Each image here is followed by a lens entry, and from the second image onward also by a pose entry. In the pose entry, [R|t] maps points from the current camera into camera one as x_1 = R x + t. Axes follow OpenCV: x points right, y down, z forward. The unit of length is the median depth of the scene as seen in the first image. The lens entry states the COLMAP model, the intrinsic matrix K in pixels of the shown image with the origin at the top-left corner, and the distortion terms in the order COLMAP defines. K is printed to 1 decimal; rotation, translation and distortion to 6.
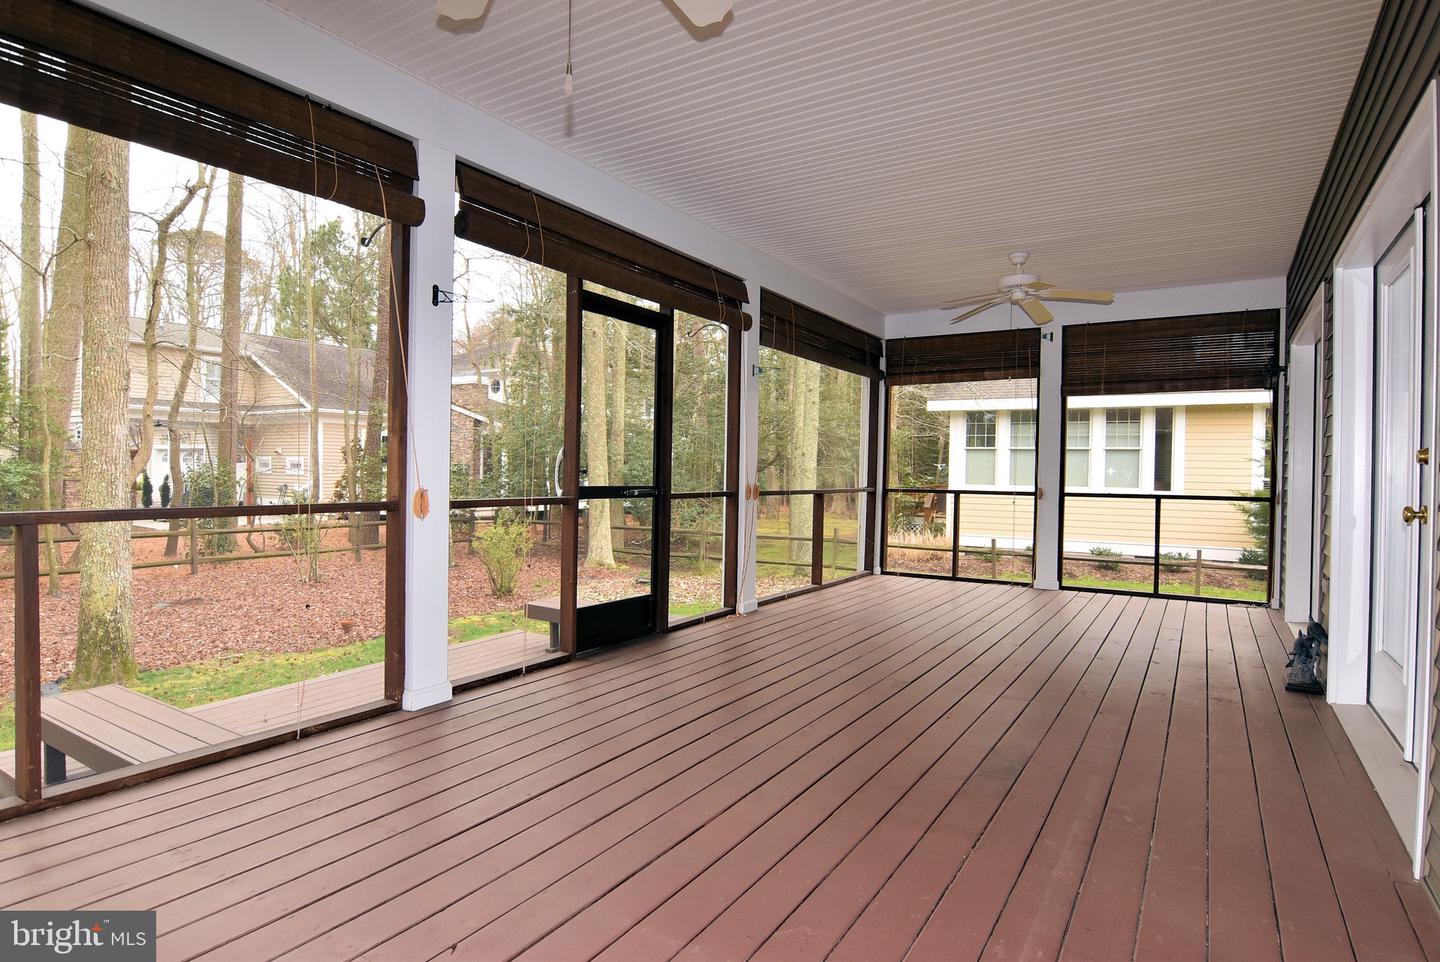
lens RADIAL K [[763.9, 0, 705.6], [0, 763.9, 483.2], [0, 0, 1]] dist [0.003455, -0.016899]
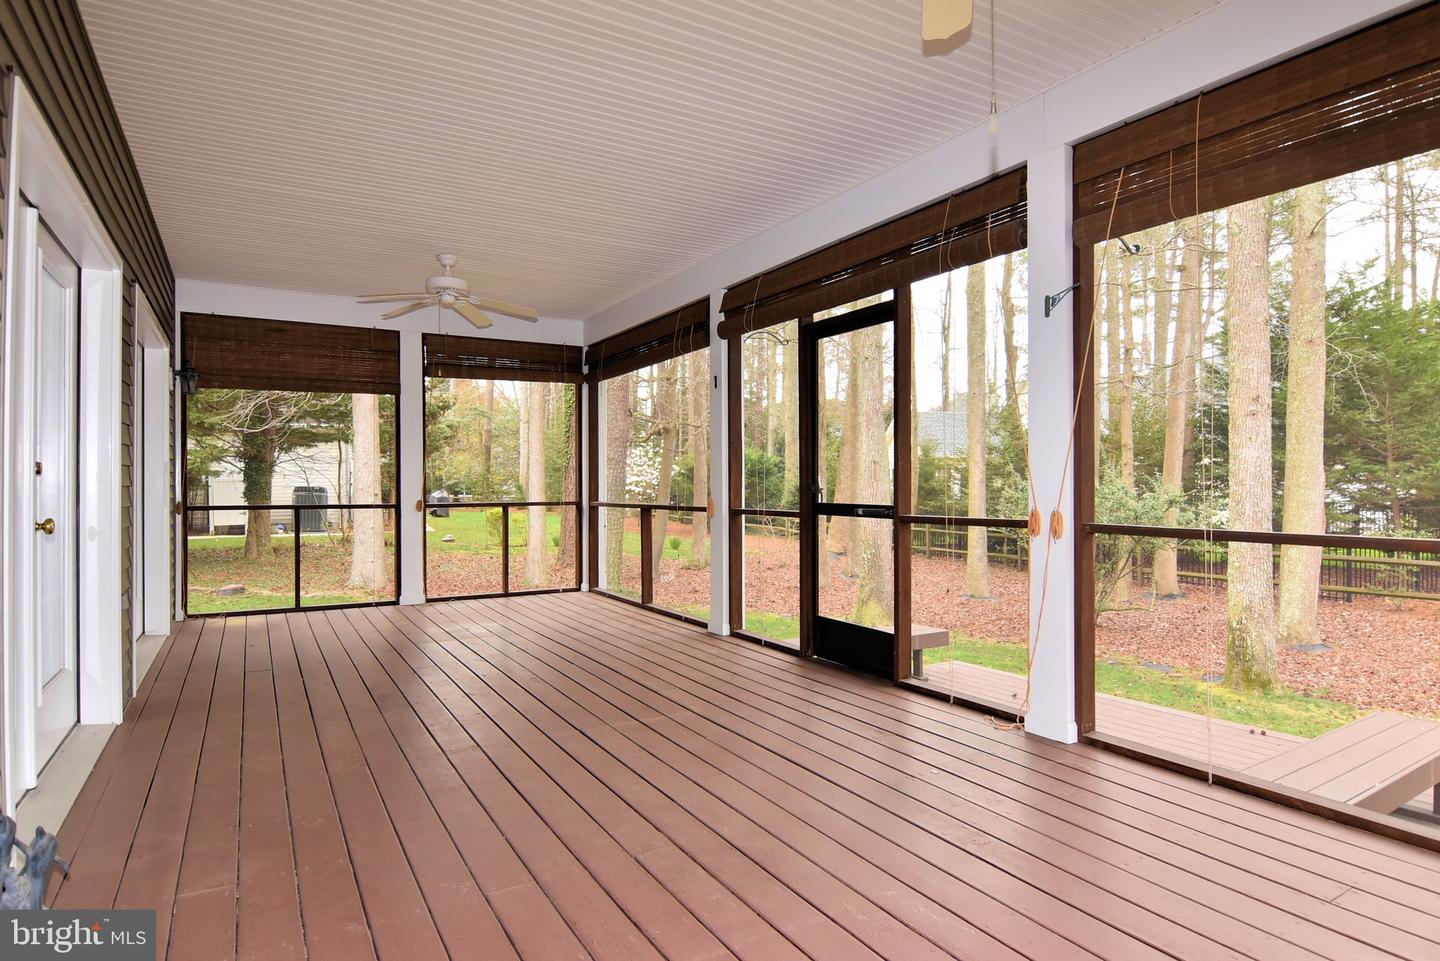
lens RADIAL K [[763.9, 0, 720.7], [0, 763.9, 474.5], [0, 0, 1]] dist [0.003455, -0.016899]
pose [[-0.446256, -0.022705, -0.894617, 0.696805], [-0.016065, 0.999720, -0.017359, -0.011934], [0.894761, 0.006626, -0.446496, 1.094096]]
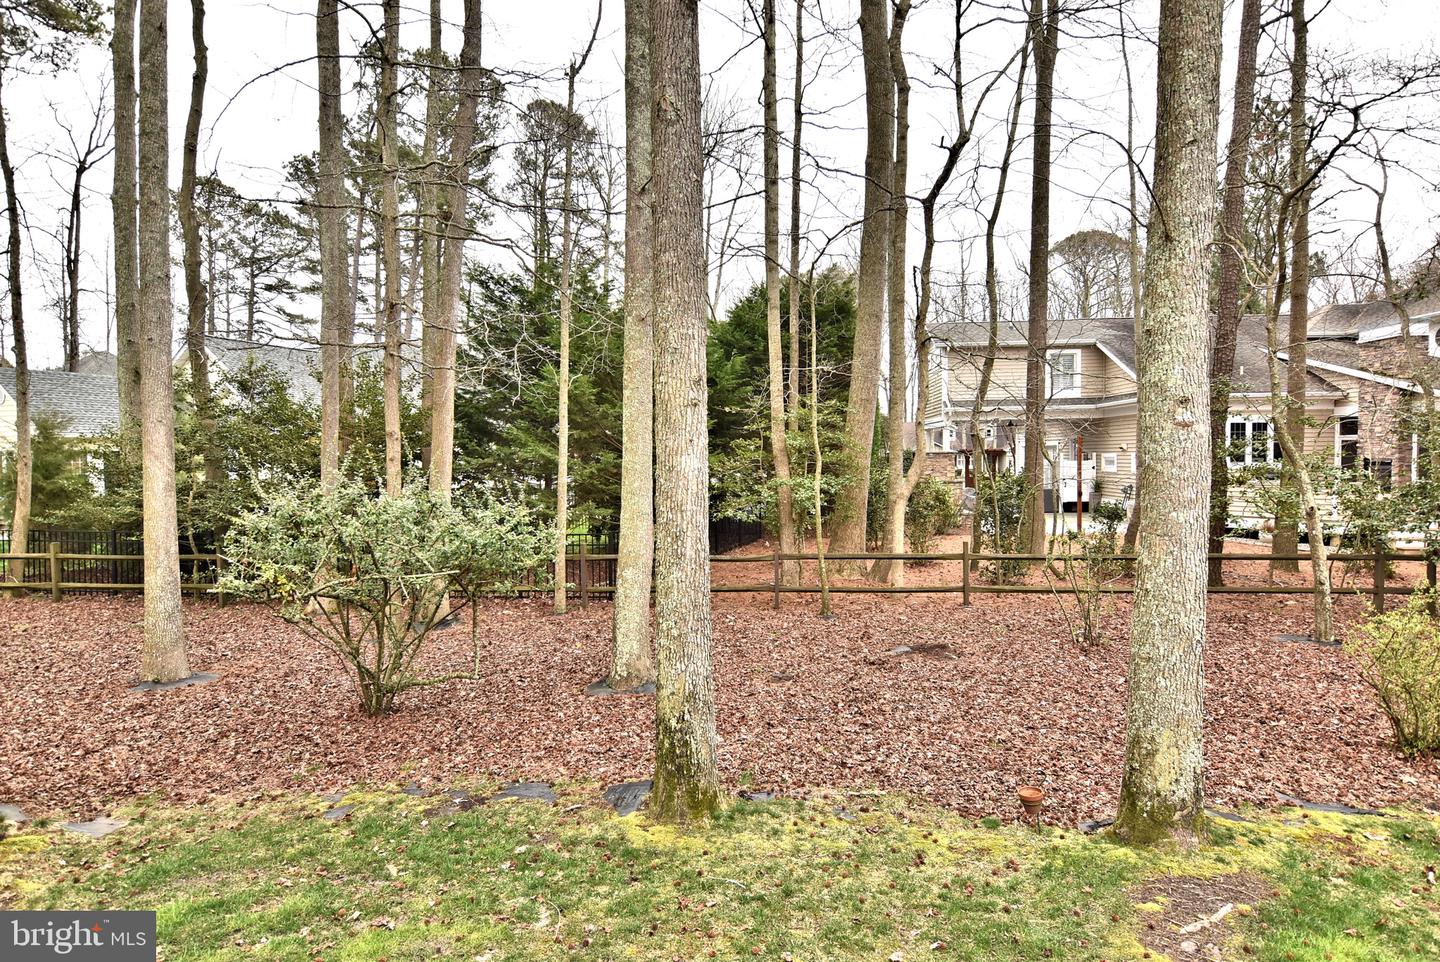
lens RADIAL K [[763.9, 0, 729.2], [0, 763.9, 483.1], [0, 0, 1]] dist [0.003455, -0.016899]
pose [[0.511073, 0.009064, -0.859489, -0.187435], [0.004646, 0.999901, 0.013307, -0.080601], [0.859525, -0.010794, 0.510980, 0.898271]]
